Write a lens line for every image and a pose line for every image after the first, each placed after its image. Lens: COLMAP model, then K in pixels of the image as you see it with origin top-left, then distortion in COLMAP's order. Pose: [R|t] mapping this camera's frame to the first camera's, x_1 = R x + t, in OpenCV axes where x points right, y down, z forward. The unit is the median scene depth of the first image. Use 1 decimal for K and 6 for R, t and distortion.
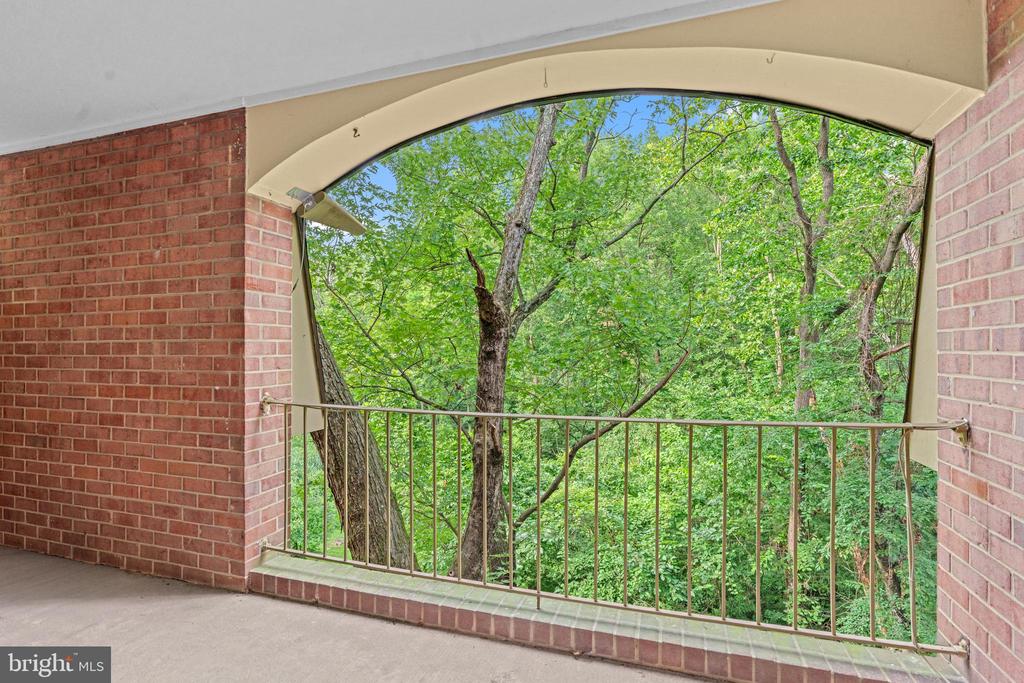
lens RADIAL K [[467.1, 0, 509.9], [0, 467.1, 357.4], [0, 0, 1]] dist [-0.012133, 0.000670]
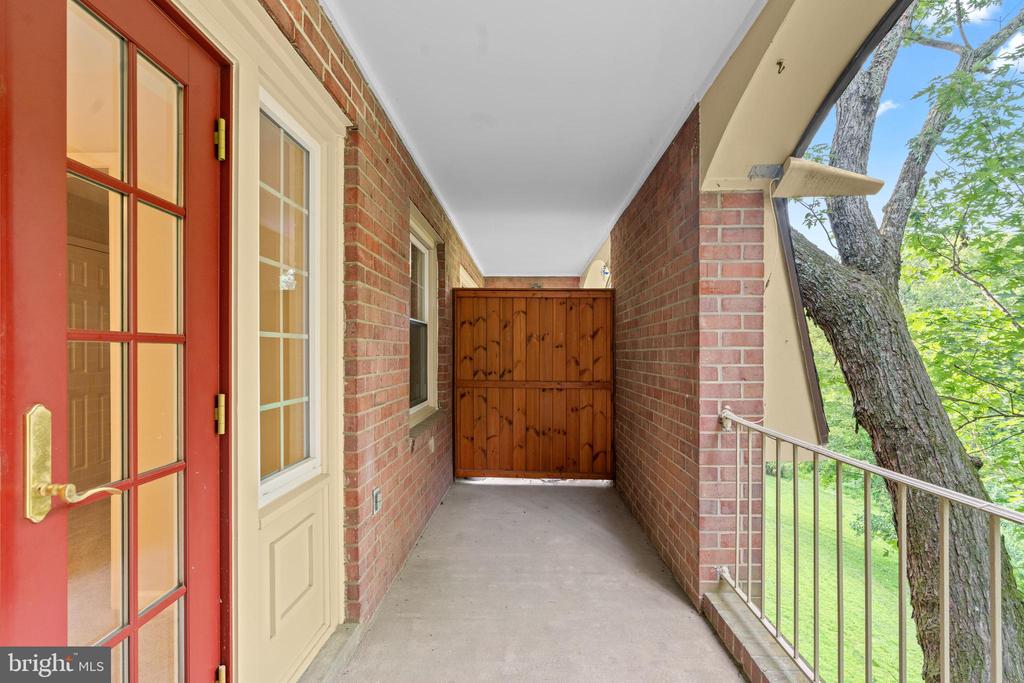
lens RADIAL K [[467.1, 0, 509.9], [0, 467.1, 357.4], [0, 0, 1]] dist [-0.012133, 0.000670]
pose [[0.262184, 0.010644, -0.964959, 0.240417], [-0.015830, 0.999852, 0.006727, -0.017848], [0.964888, 0.013511, 0.262314, 0.364902]]
